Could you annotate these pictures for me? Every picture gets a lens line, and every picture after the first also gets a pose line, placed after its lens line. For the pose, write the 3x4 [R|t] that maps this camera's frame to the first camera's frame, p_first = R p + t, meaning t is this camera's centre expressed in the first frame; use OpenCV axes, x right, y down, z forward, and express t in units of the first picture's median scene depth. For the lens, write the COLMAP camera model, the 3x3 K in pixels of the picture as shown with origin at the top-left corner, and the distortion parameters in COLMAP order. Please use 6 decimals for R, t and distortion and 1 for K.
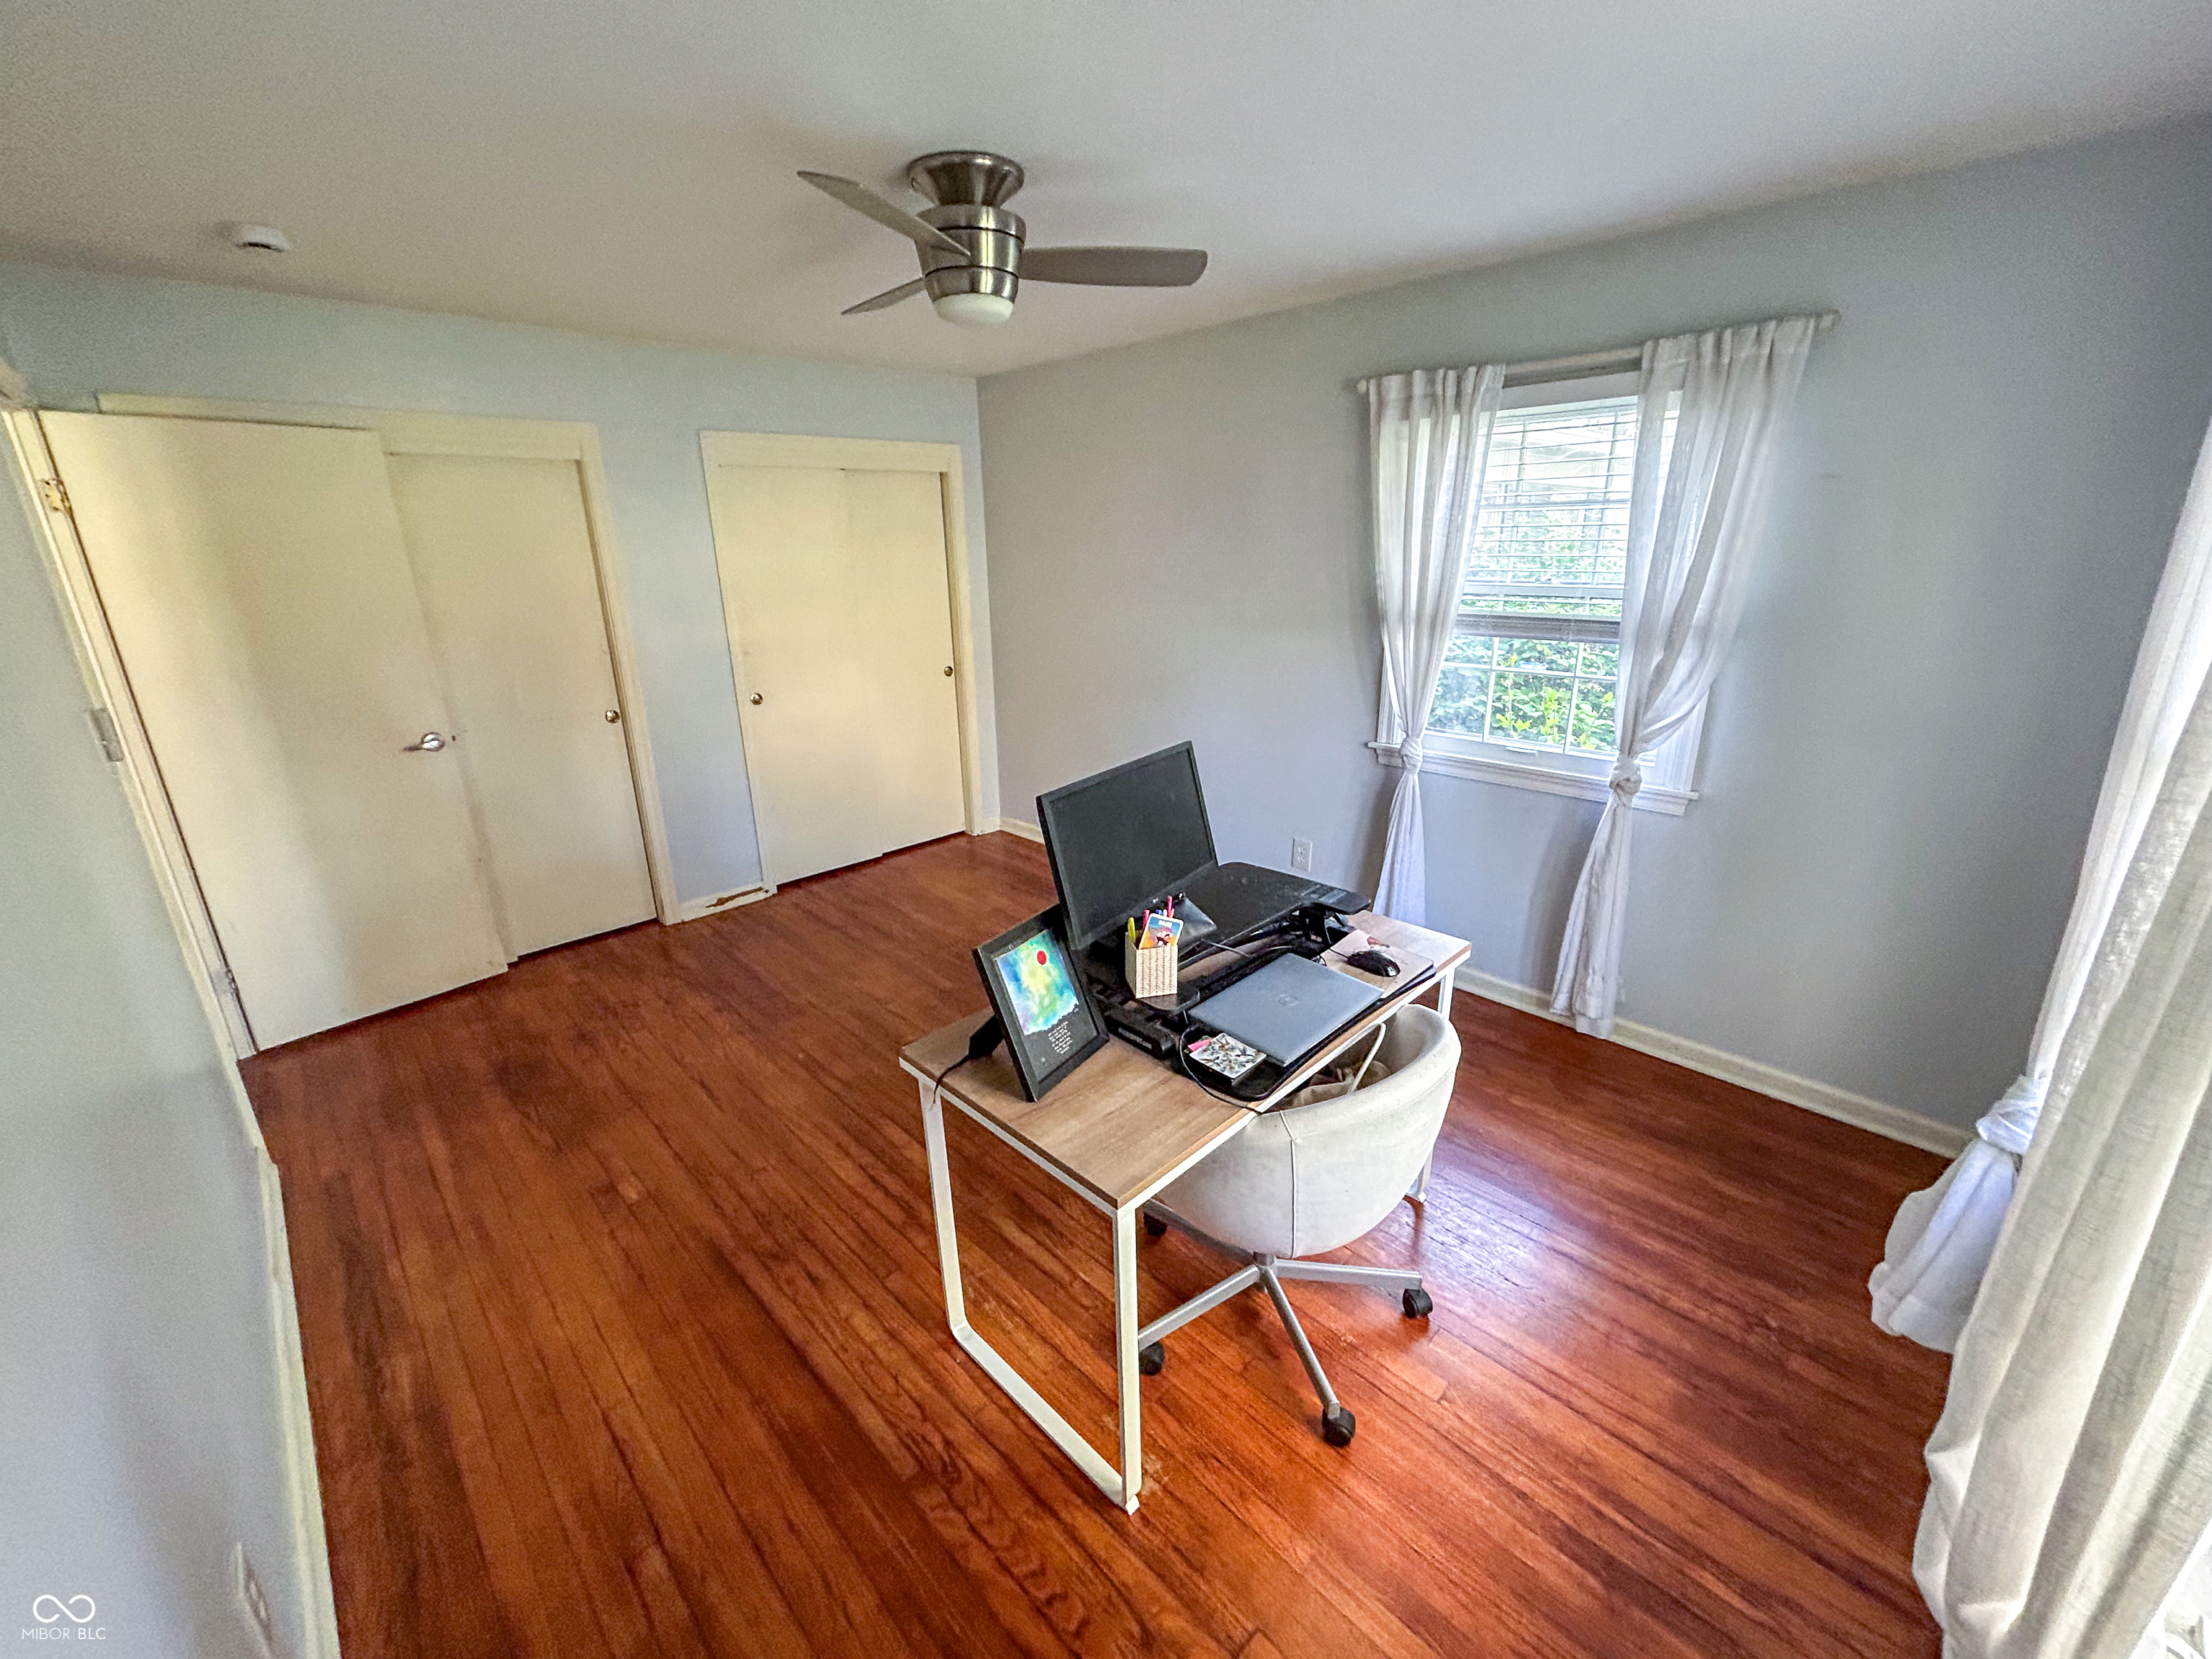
lens RADIAL K [[908.2, 0, 1120.6], [0, 908.2, 828.2], [0, 0, 1]] dist [-0.000414, -0.000063]
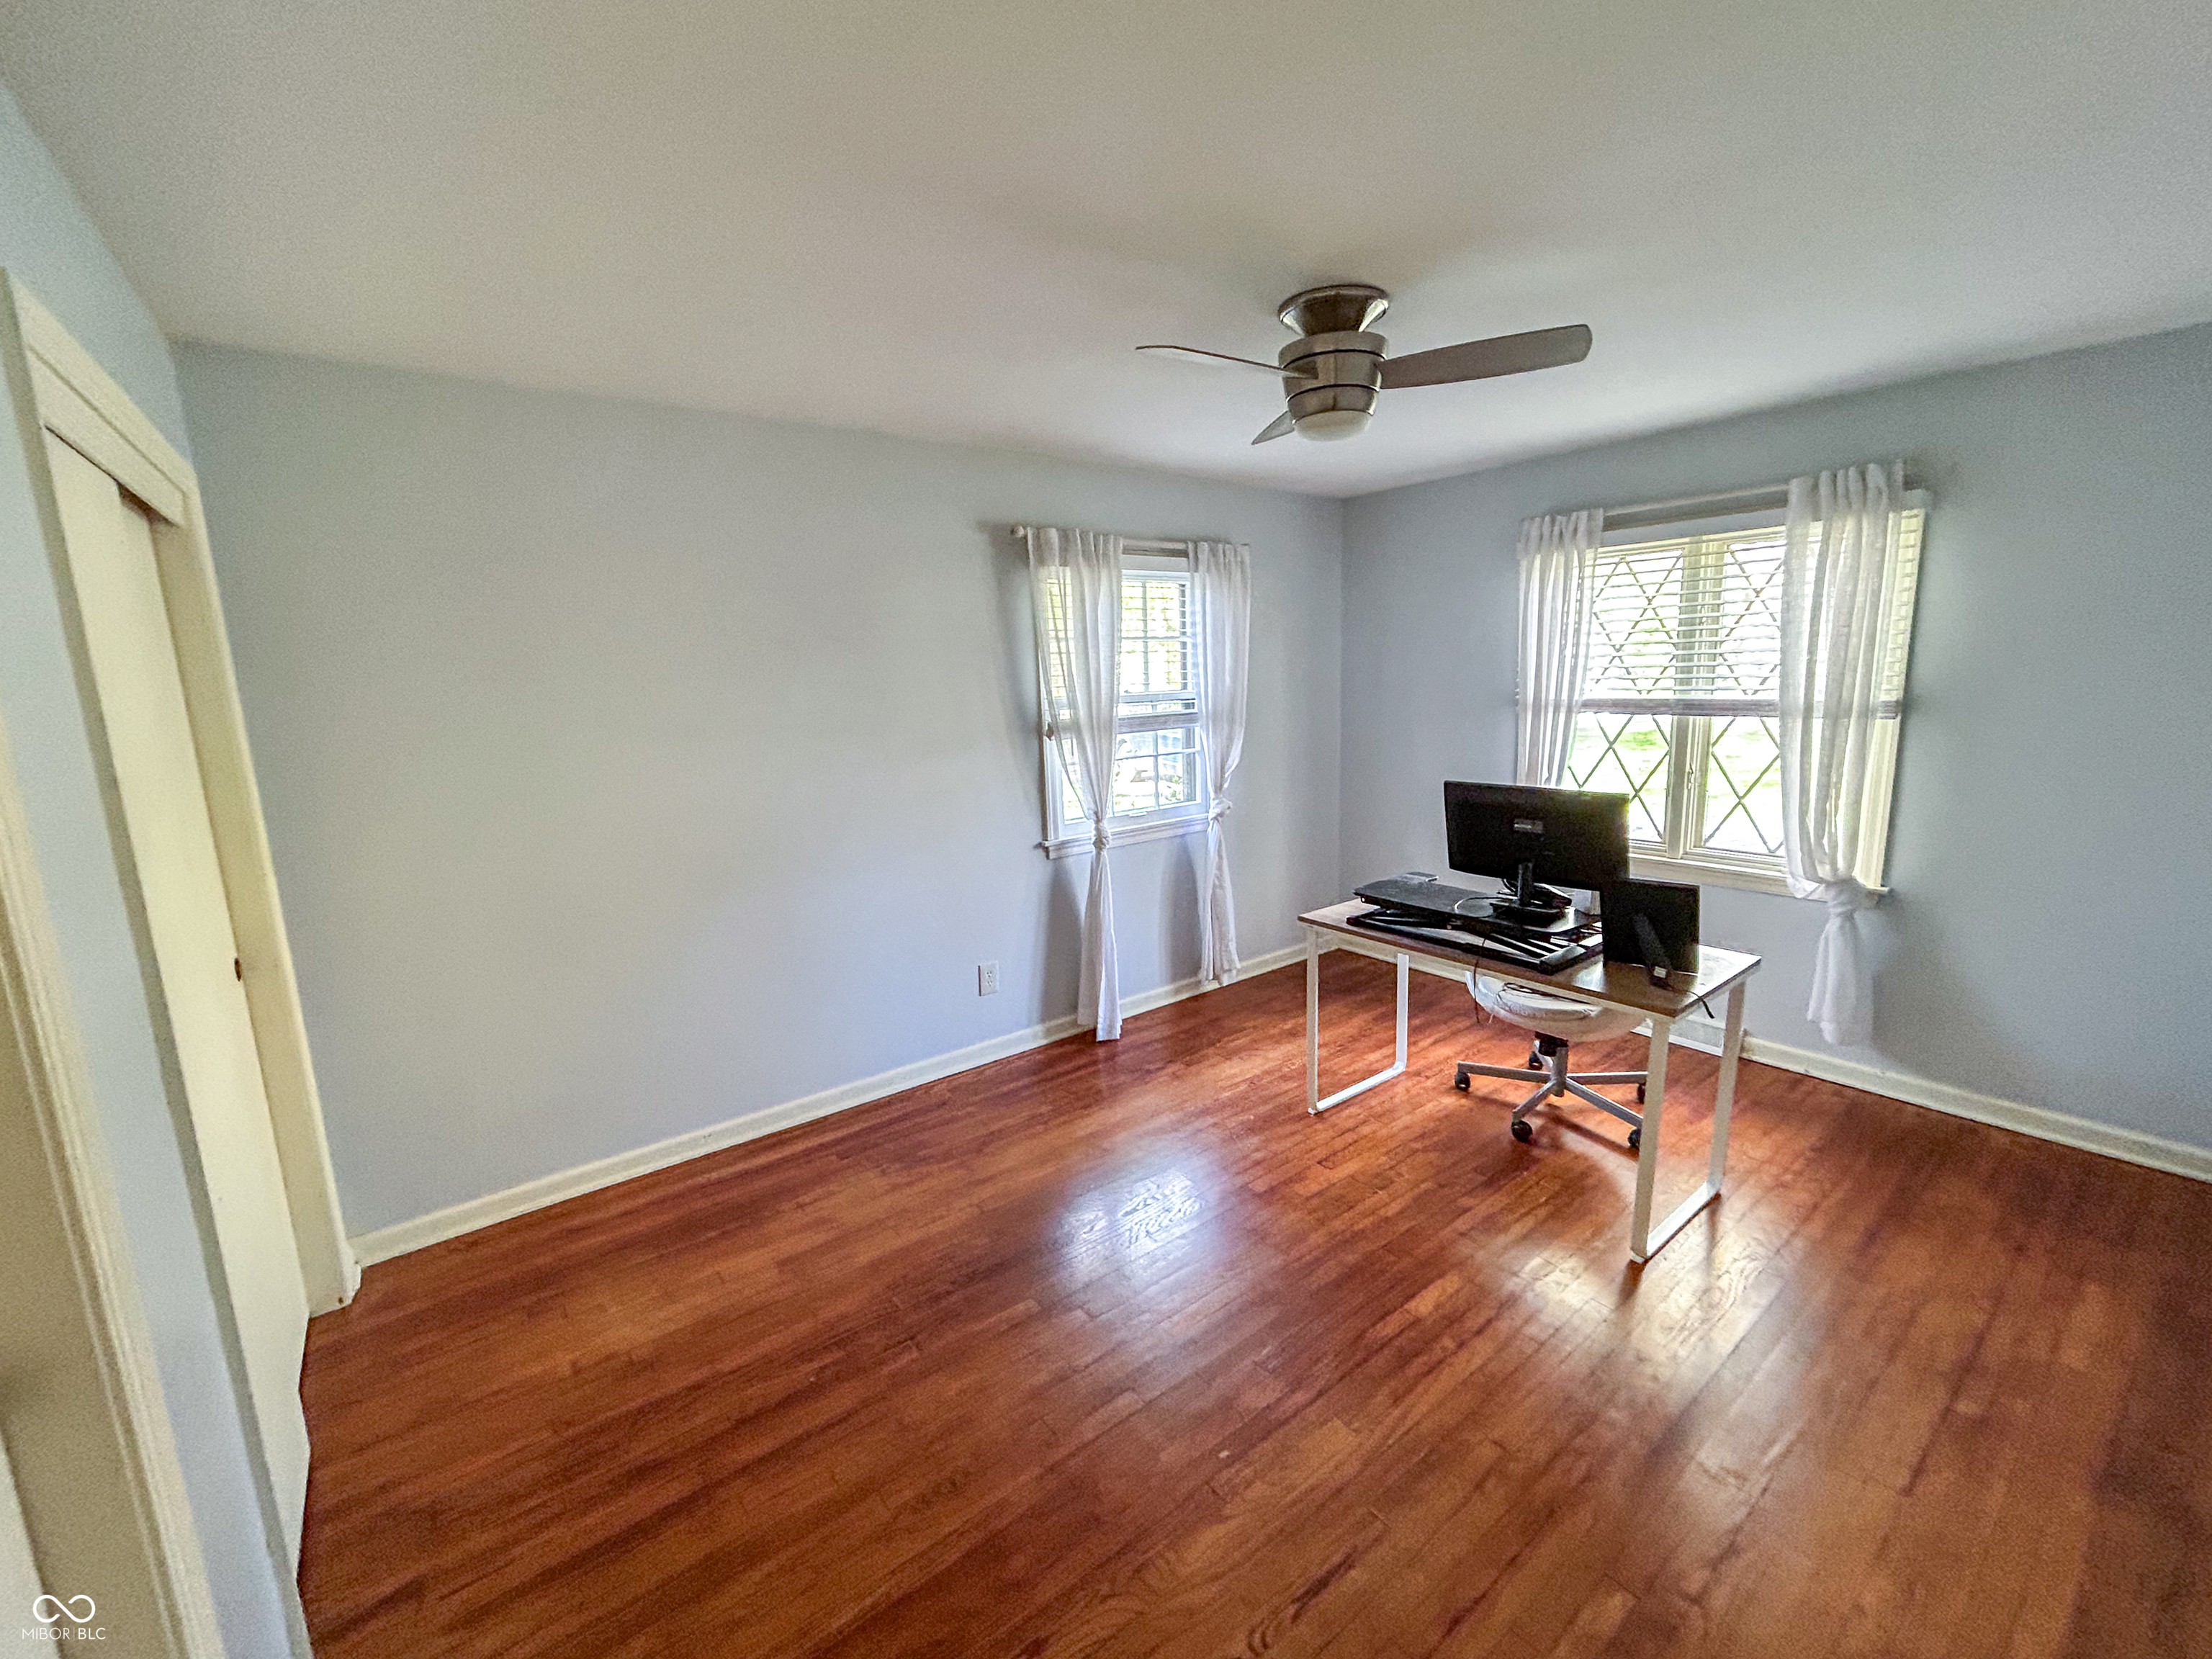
lens RADIAL K [[908.2, 0, 1120.6], [0, 908.2, 828.2], [0, 0, 1]] dist [-0.000414, -0.000063]
pose [[0.106906, -0.160963, 0.981154, -0.882168], [0.330509, 0.936446, 0.117616, -0.235225], [-0.937729, 0.311706, 0.153311, 0.831715]]
